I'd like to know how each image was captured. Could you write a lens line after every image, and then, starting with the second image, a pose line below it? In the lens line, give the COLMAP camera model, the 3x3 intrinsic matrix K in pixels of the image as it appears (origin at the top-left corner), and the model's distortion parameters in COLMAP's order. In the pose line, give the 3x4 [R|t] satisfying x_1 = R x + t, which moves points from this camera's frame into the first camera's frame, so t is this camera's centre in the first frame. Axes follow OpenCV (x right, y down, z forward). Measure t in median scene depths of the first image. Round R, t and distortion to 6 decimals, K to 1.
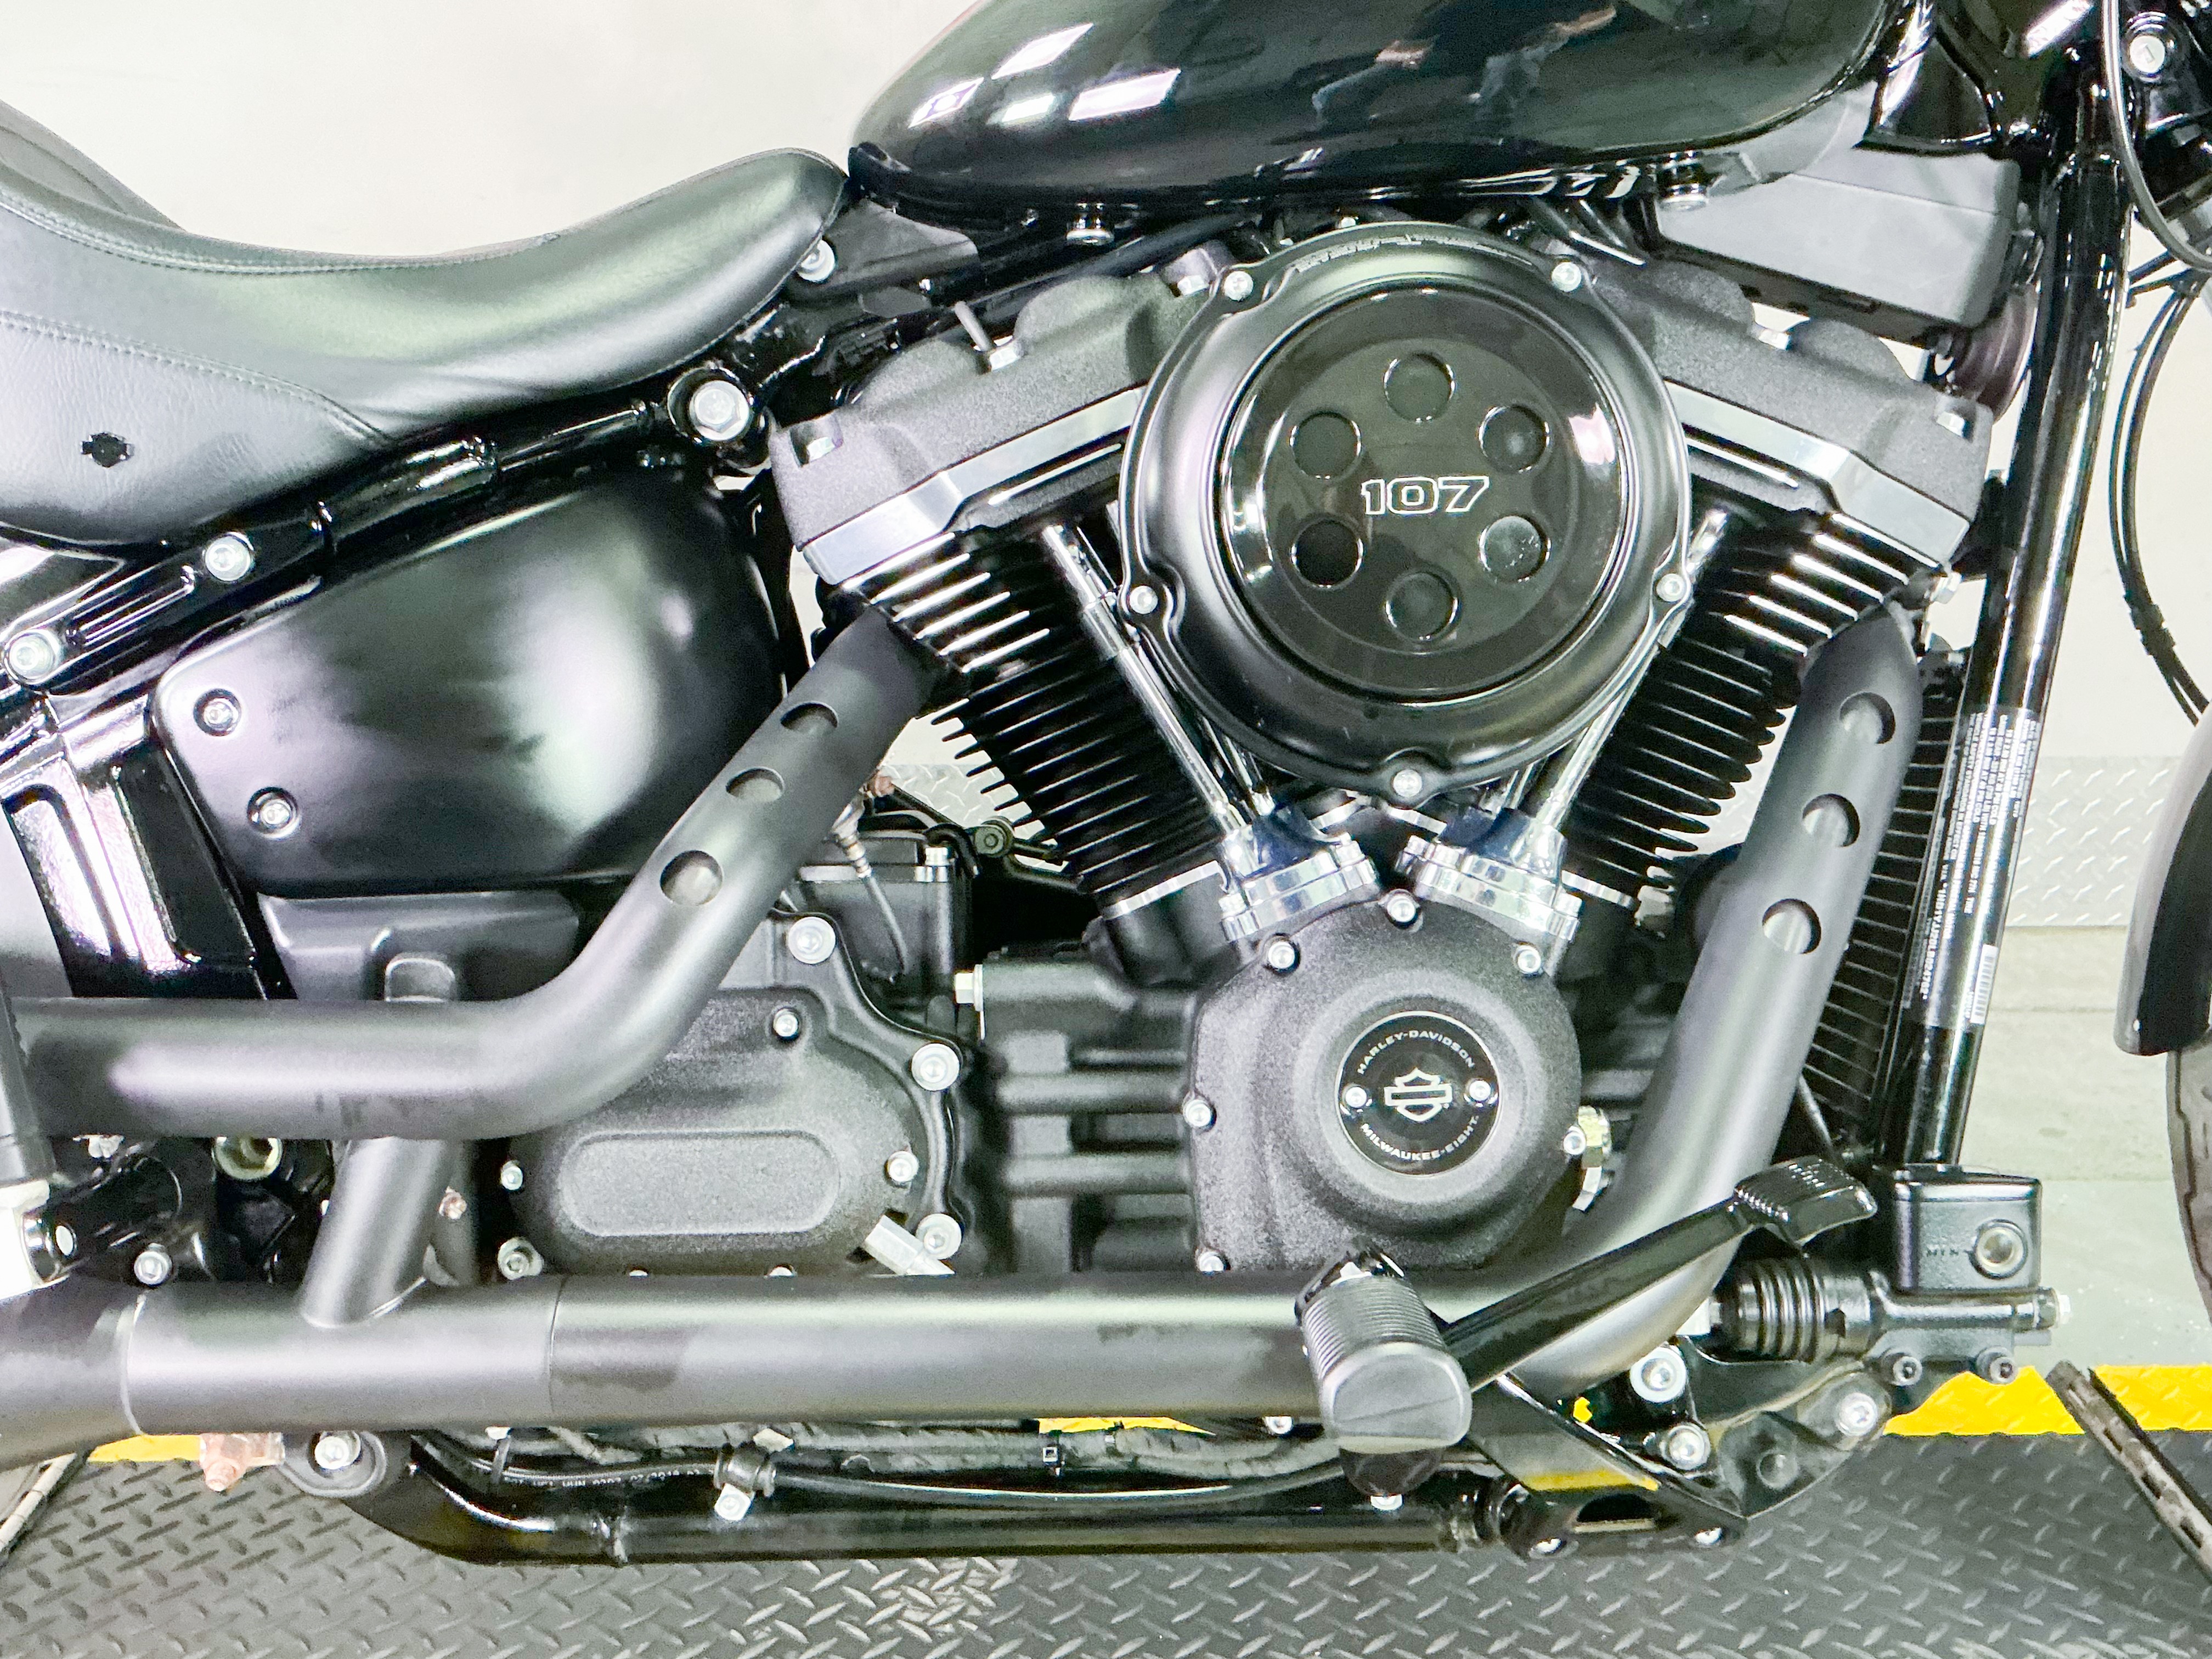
lens RADIAL K [[2223.7, 0, 1103.4], [0, 2223.7, 837.1], [0, 0, 1]] dist [0.097558, 0.000000]
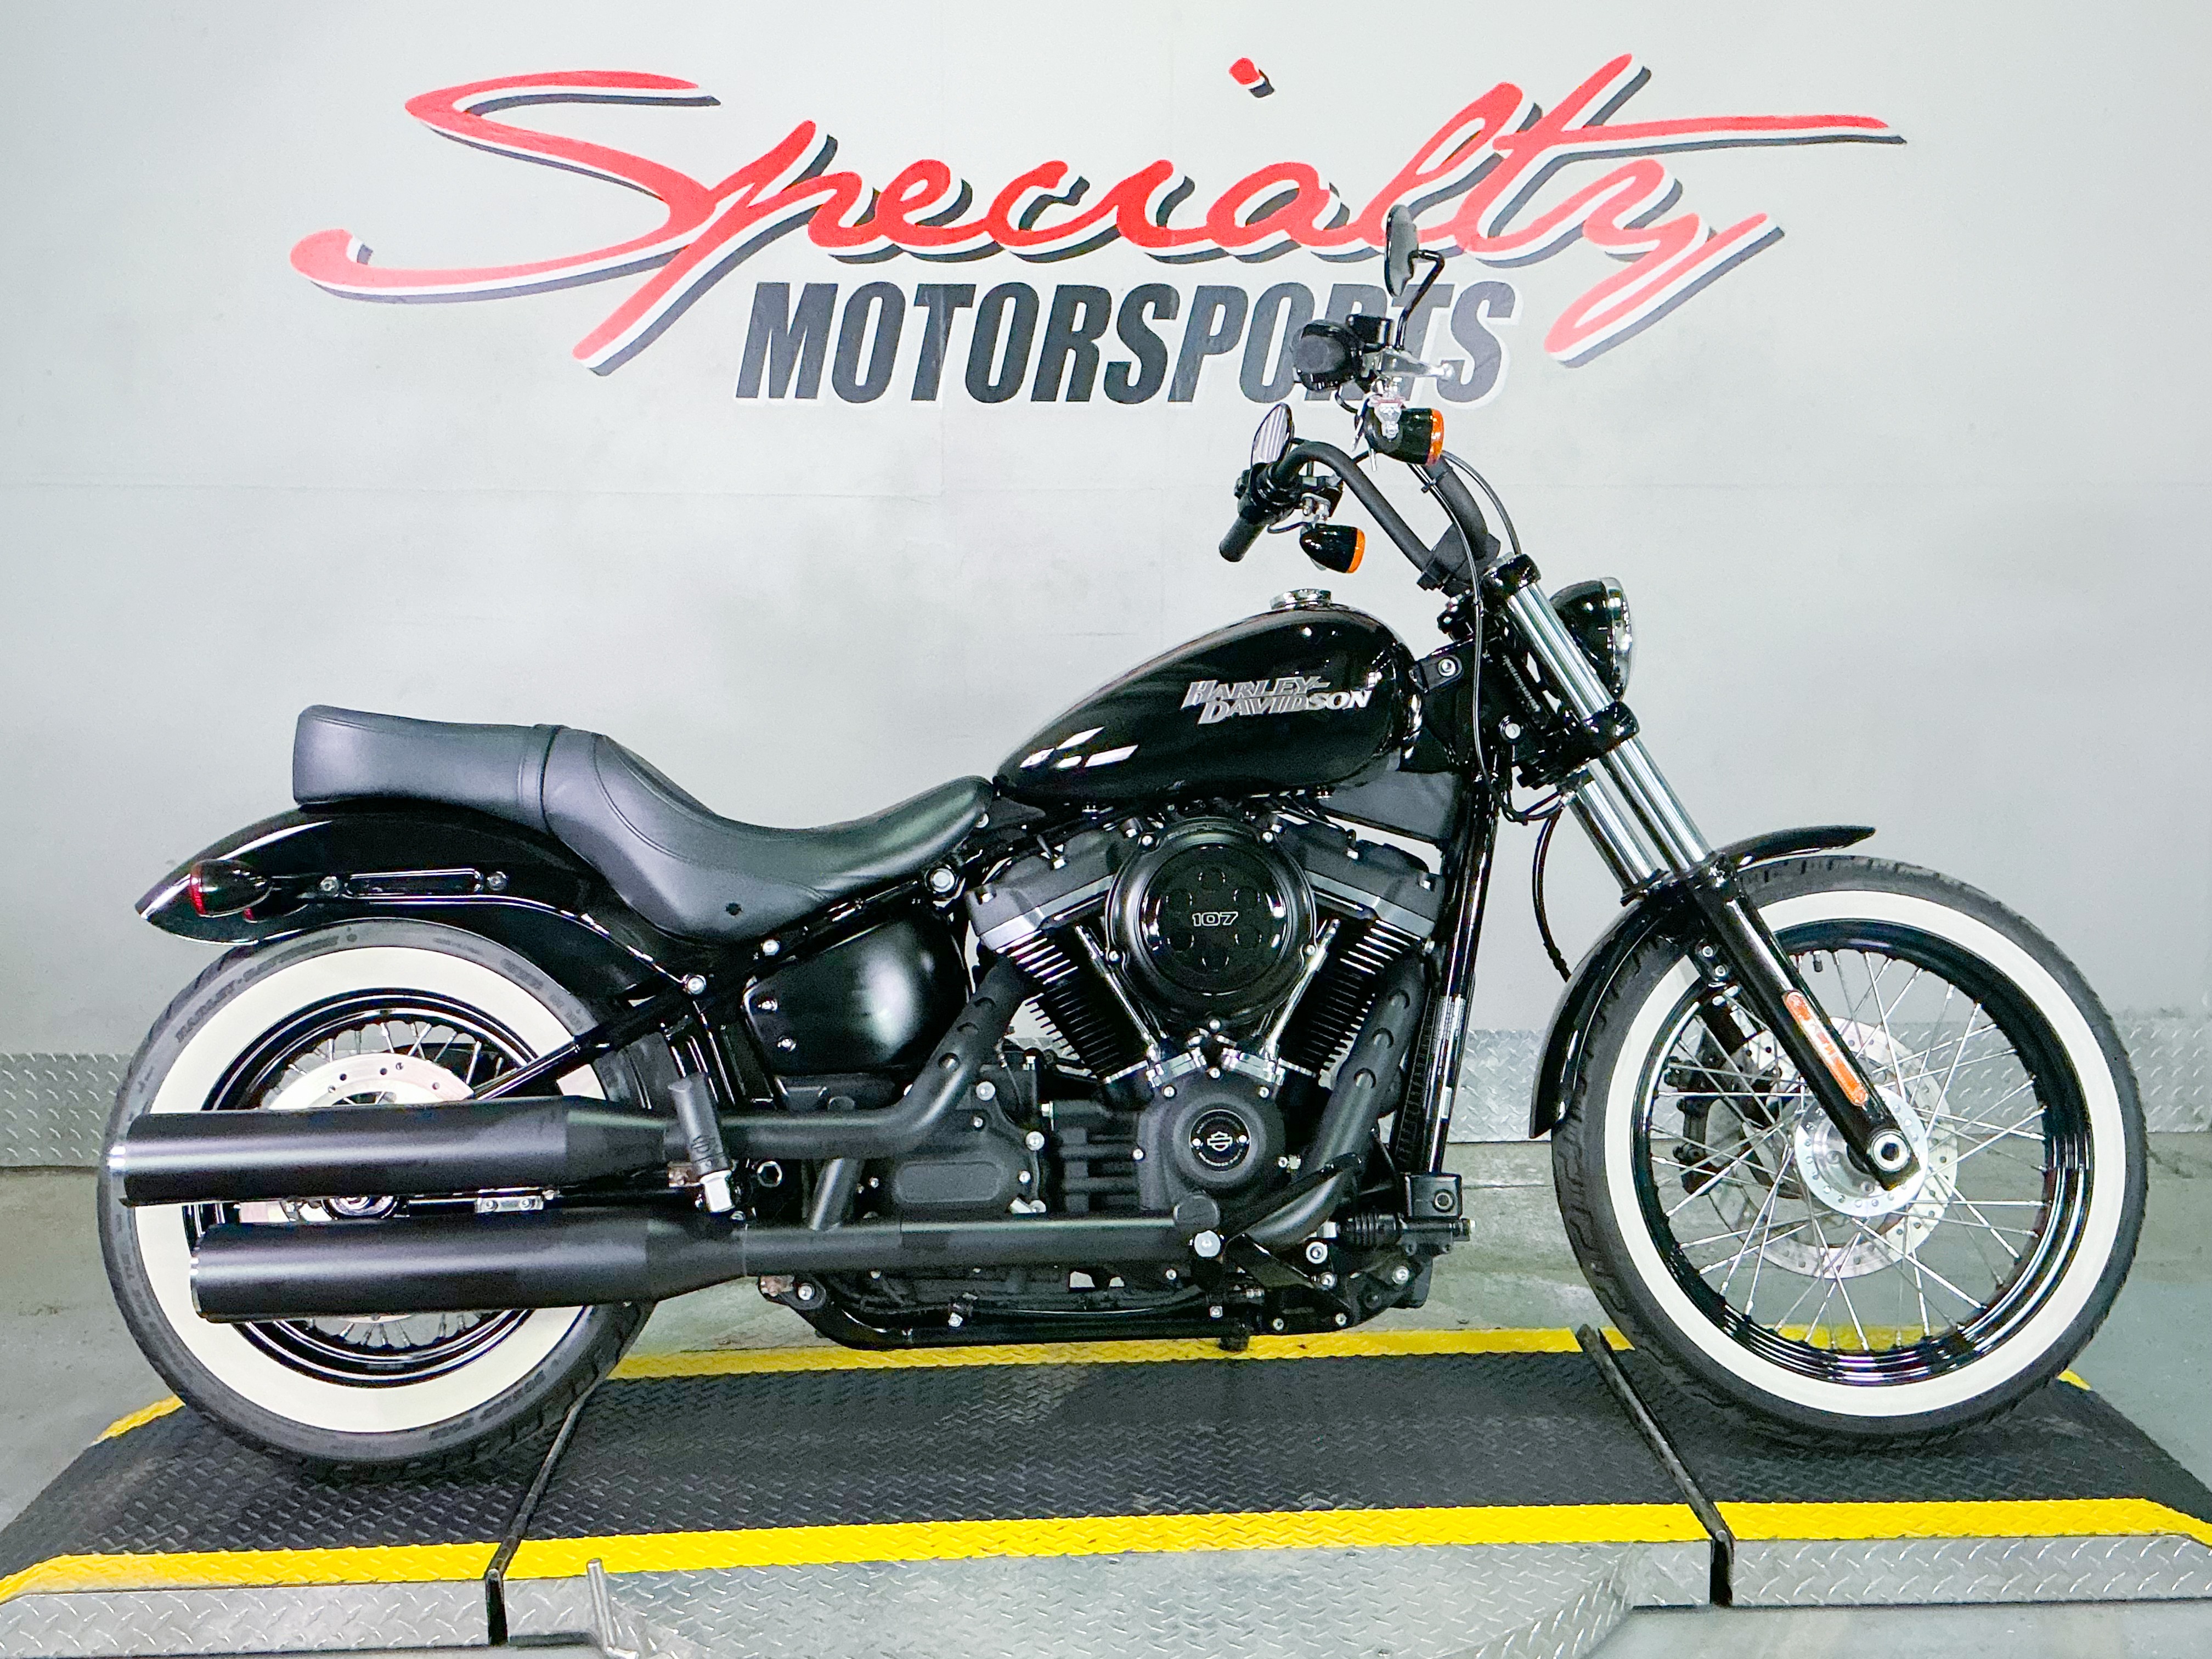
lens RADIAL K [[2311.8, 0, 1105.3], [0, 2311.8, 847.2], [0, 0, 1]] dist [0.023504, 0.000000]
pose [[0.999873, -0.012263, 0.010207, -0.018018], [0.013420, 0.992394, -0.122369, 0.094700], [-0.008628, 0.122491, 0.992432, -1.644328]]
